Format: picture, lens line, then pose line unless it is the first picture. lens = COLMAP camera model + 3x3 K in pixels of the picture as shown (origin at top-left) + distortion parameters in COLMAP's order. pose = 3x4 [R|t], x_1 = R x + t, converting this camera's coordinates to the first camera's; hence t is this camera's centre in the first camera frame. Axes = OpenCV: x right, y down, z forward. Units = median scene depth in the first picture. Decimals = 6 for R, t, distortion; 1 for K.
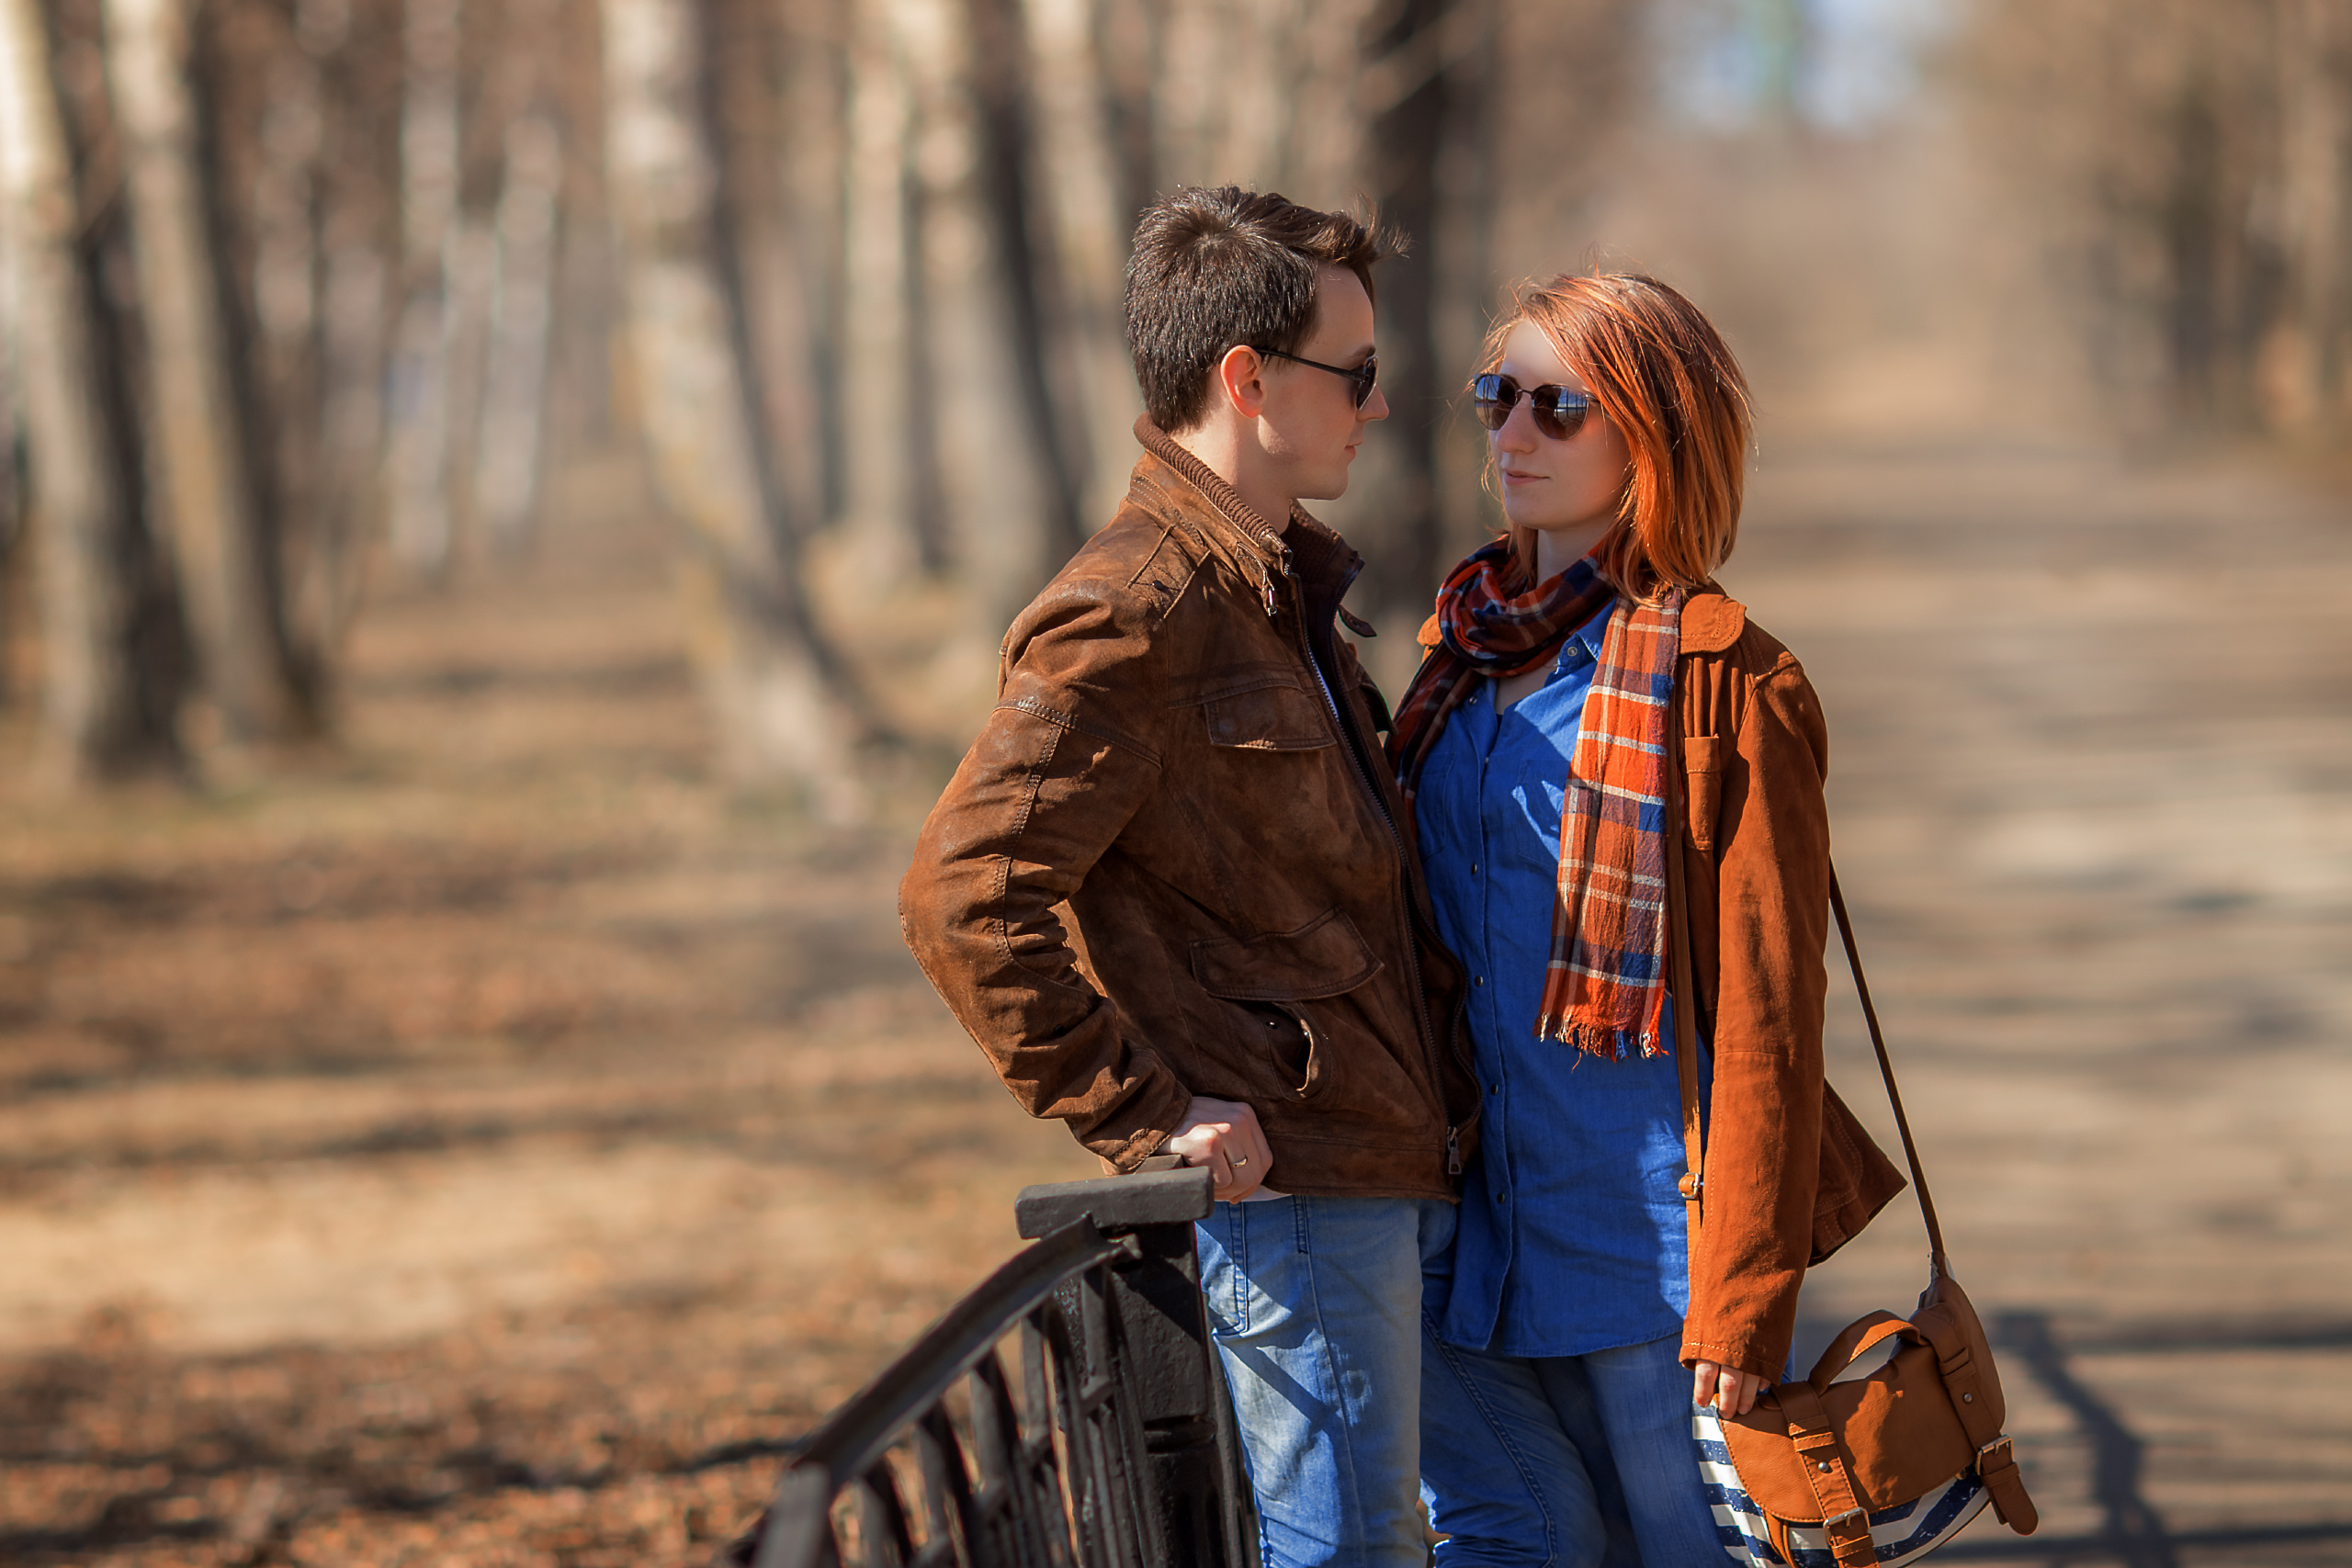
lens RADIAL K [[14870.8, 0, 1860.7], [0, 14870.8, 783.8], [0, 0, 1]] dist [0.690931, 13.112498]
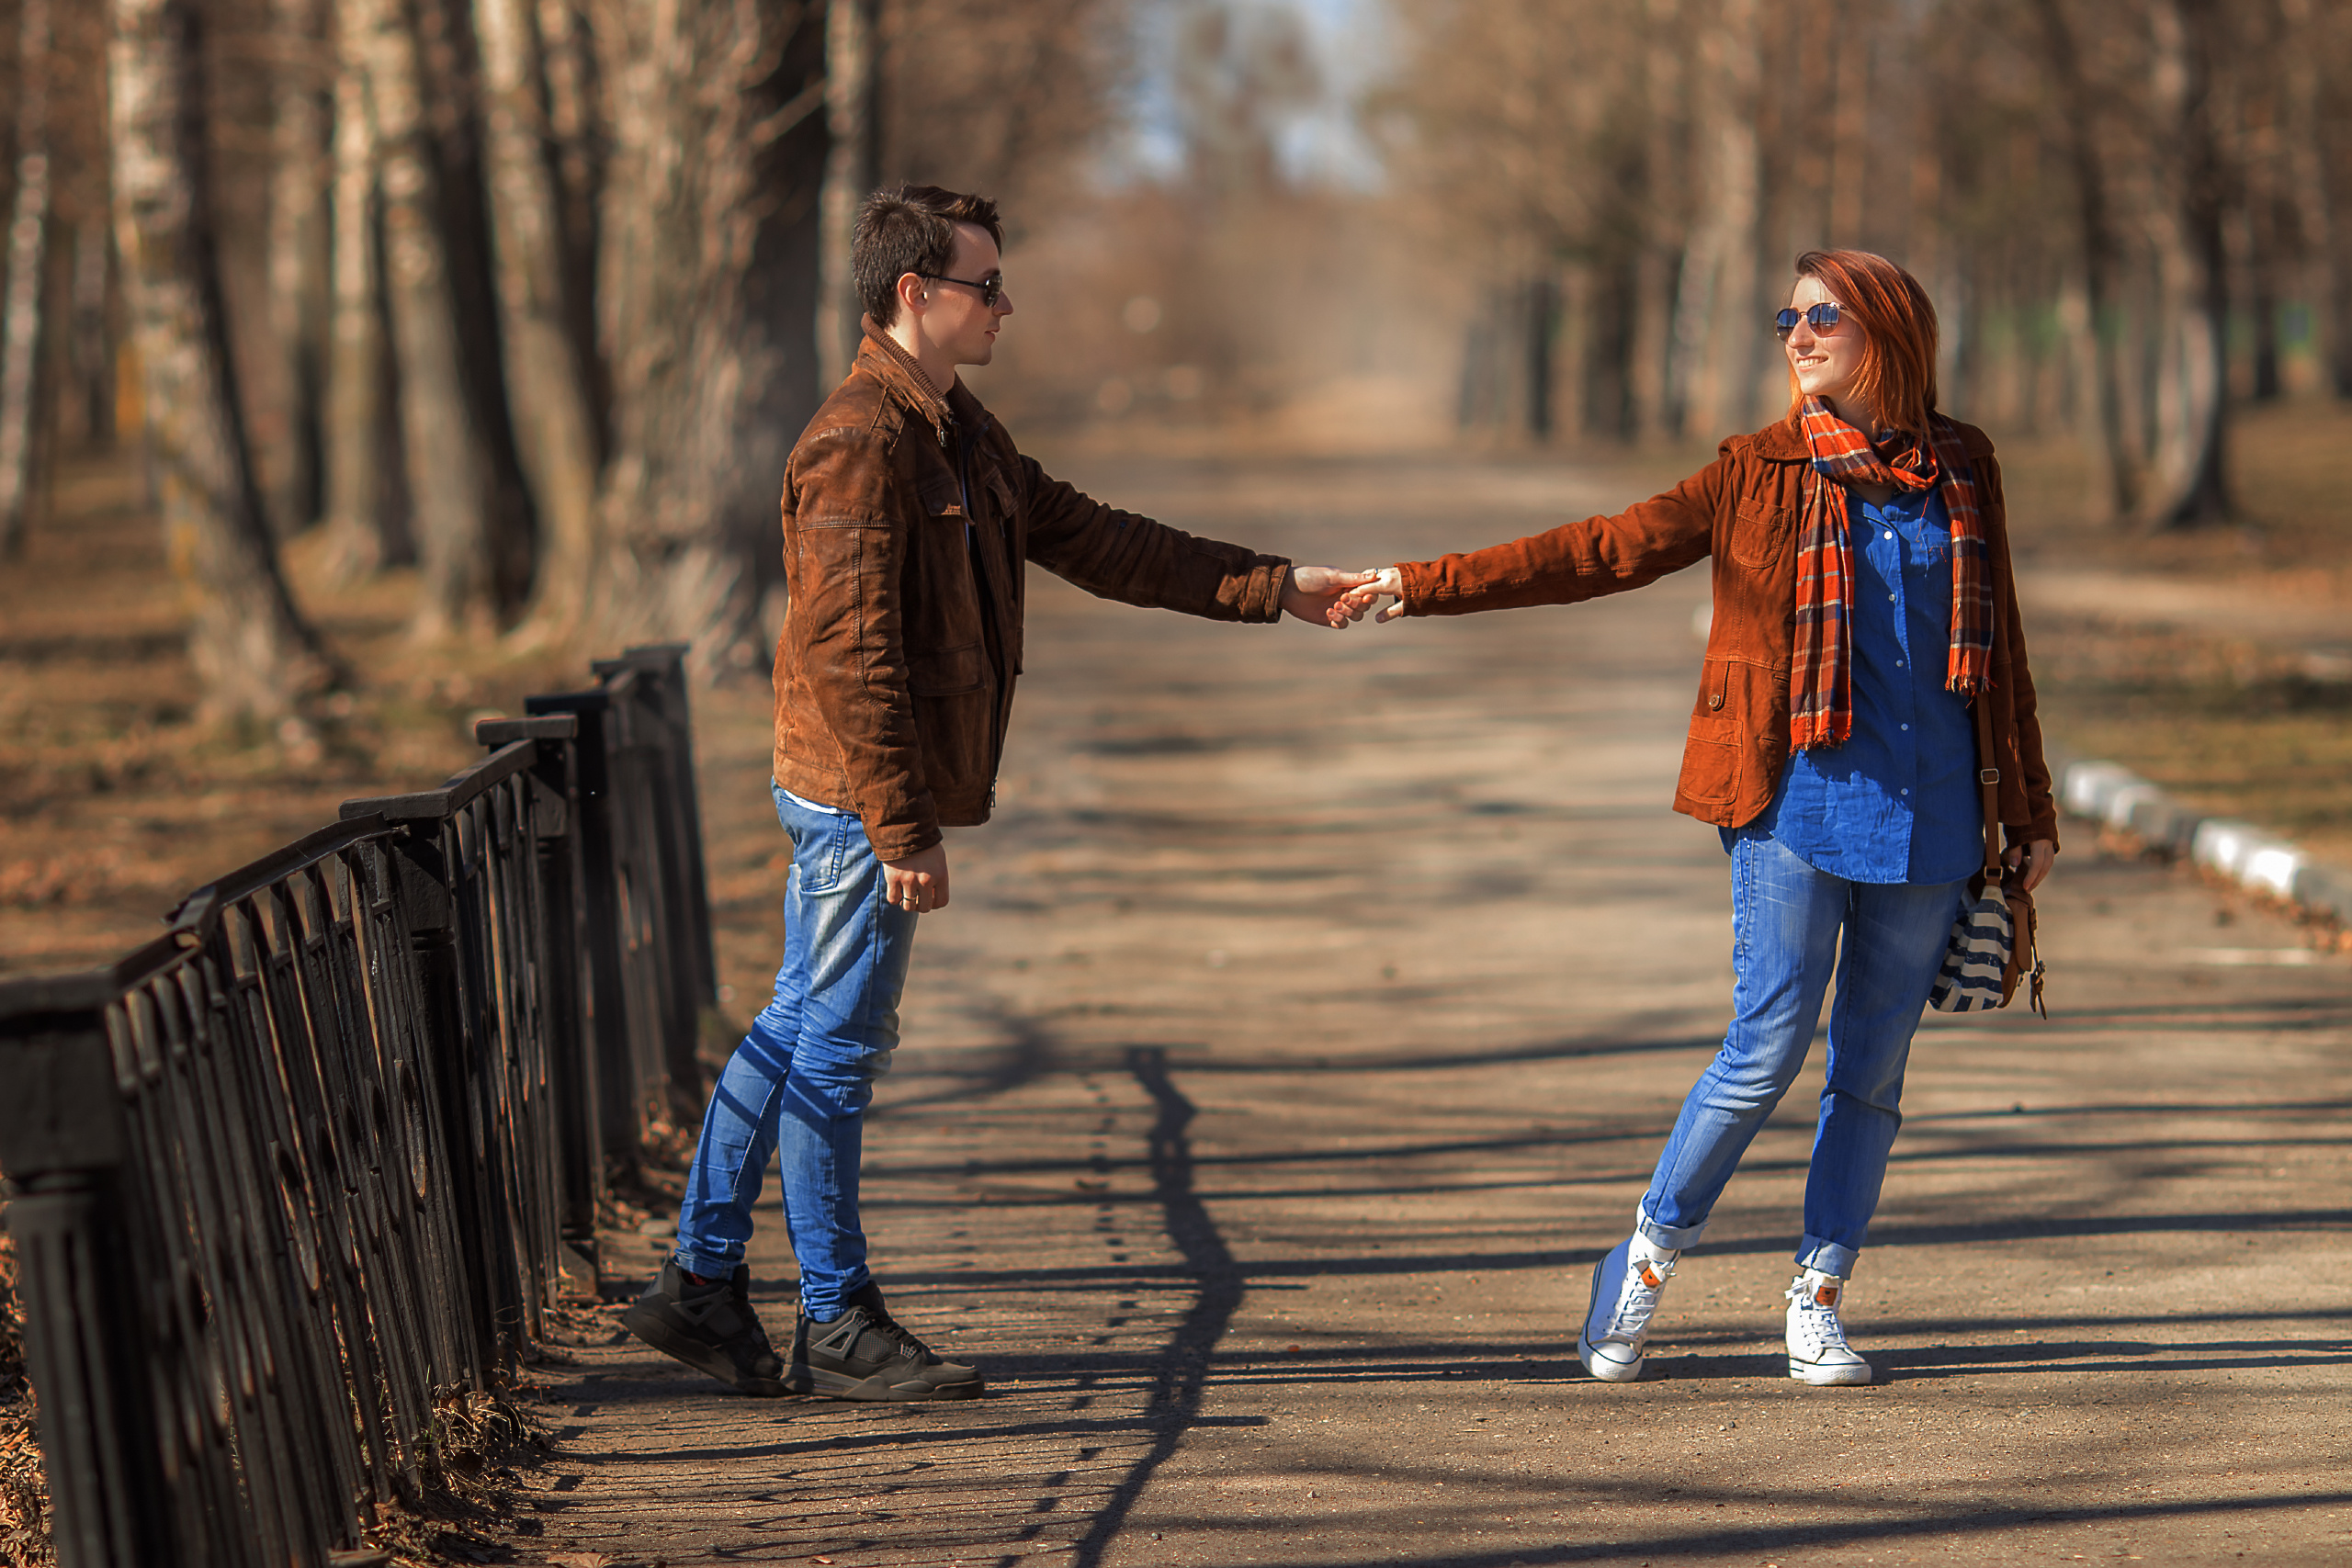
lens RADIAL K [[14740.3, 0, 1176.0], [0, 14740.3, 784.0], [0, 0, 1]] dist [1.597789, -16.366293]
pose [[0.999897, 0.008850, -0.011295, 0.023585], [-0.008867, 0.999960, -0.001469, 0.010641], [0.011281, 0.001569, 0.999935, -0.283420]]
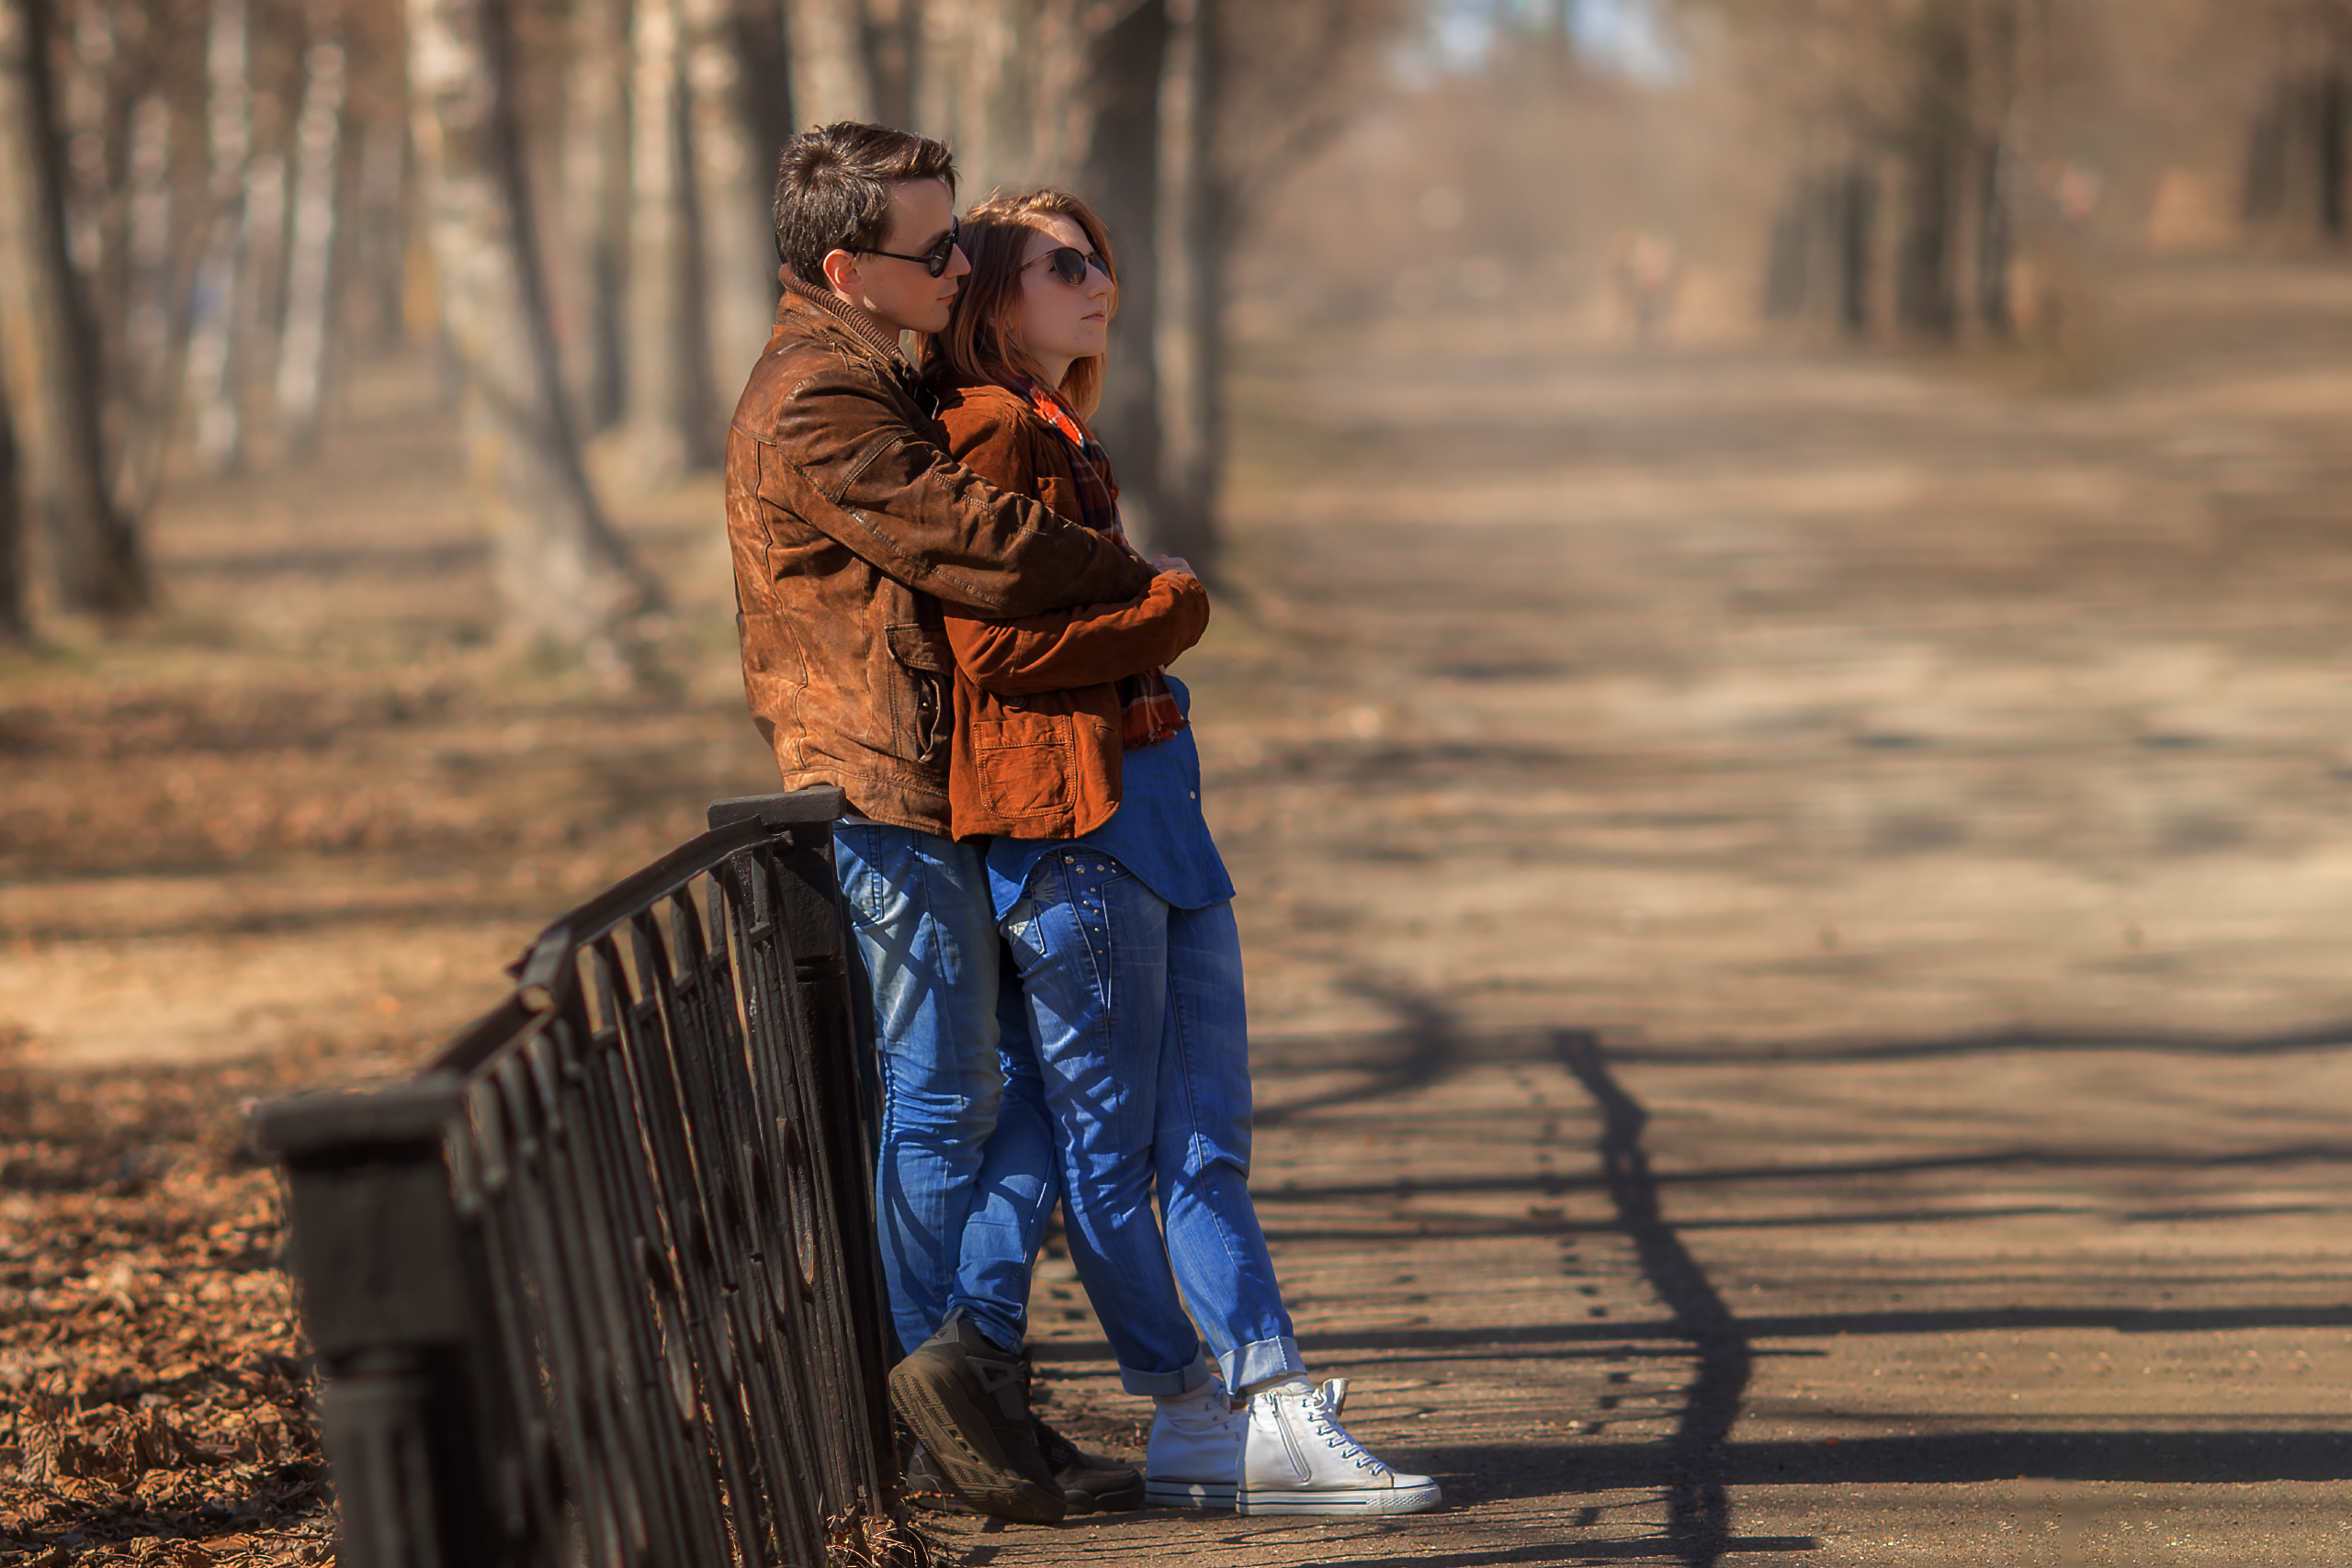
lens RADIAL K [[14740.3, 0, 1176.0], [0, 14740.3, 784.0], [0, 0, 1]] dist [1.597789, -16.366293]
pose [[0.999509, 0.006940, -0.030542, 0.012507], [-0.006769, 0.999961, 0.005723, 0.006782], [0.030581, -0.005514, 0.999517, -0.164916]]
